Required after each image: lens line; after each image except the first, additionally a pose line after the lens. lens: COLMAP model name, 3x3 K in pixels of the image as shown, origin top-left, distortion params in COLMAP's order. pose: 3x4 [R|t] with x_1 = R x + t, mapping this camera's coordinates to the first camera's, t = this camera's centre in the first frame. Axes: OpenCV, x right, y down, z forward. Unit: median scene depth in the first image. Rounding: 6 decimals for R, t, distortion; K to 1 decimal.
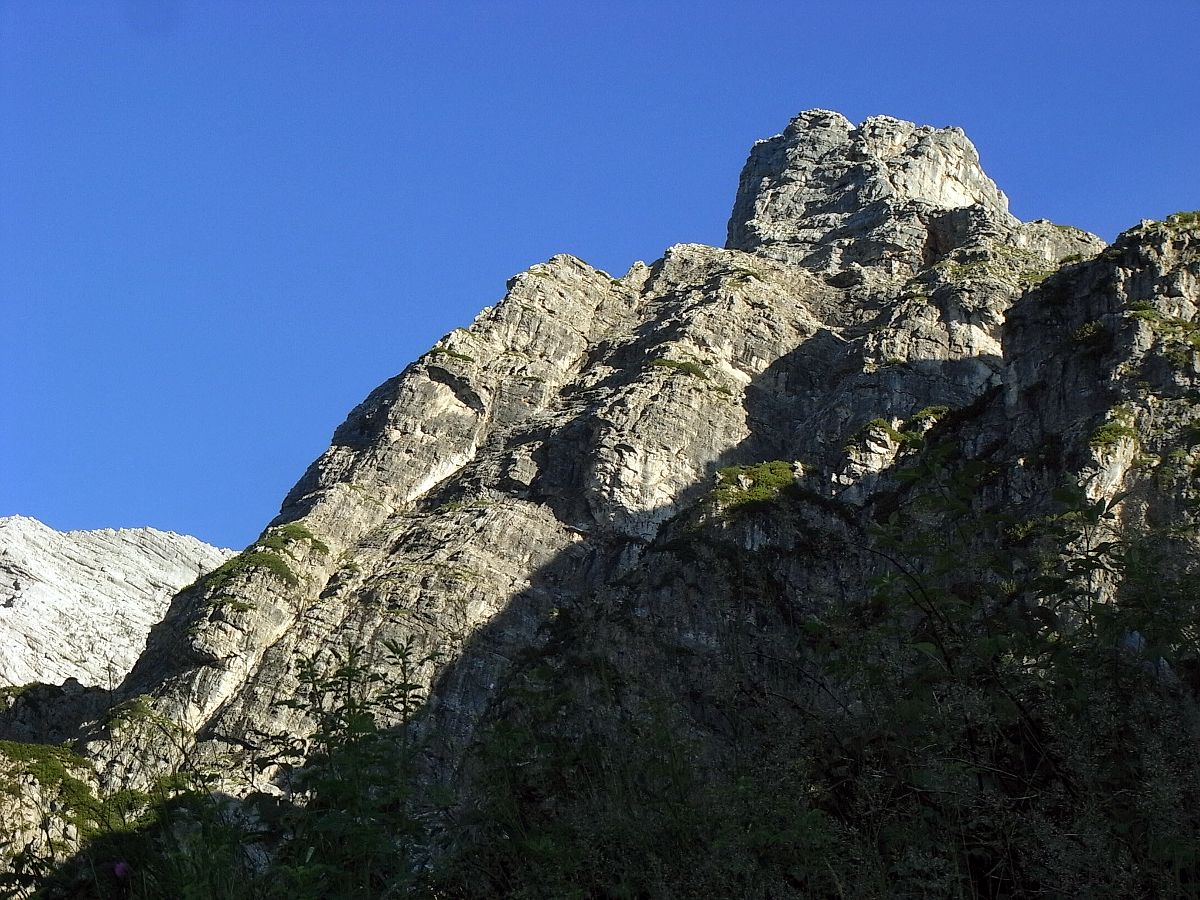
lens RADIAL K [[2642.7, 0, 600.4], [0, 2642.7, 451.0], [0, 0, 1]] dist [-0.051367, 0.000000]
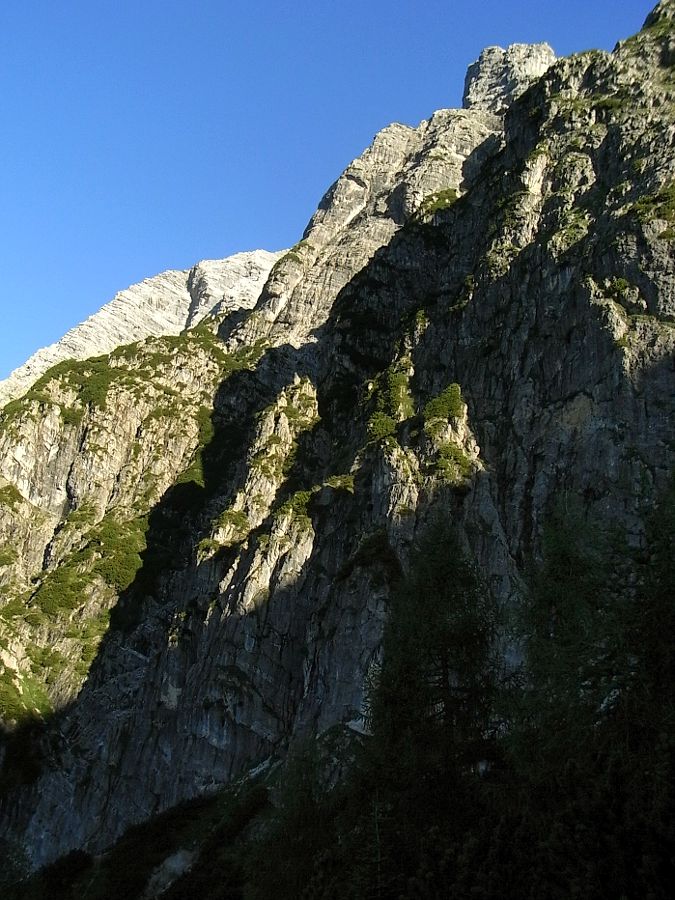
lens RADIAL K [[807.3, 0, 336.7], [0, 807.3, 448.1], [0, 0, 1]] dist [-0.090398, 0.036072]
pose [[0.960517, -0.102909, -0.258490, 0.113644], [0.173599, 0.947714, 0.267770, 0.013385], [0.217419, -0.302071, 0.928161, 0.145306]]
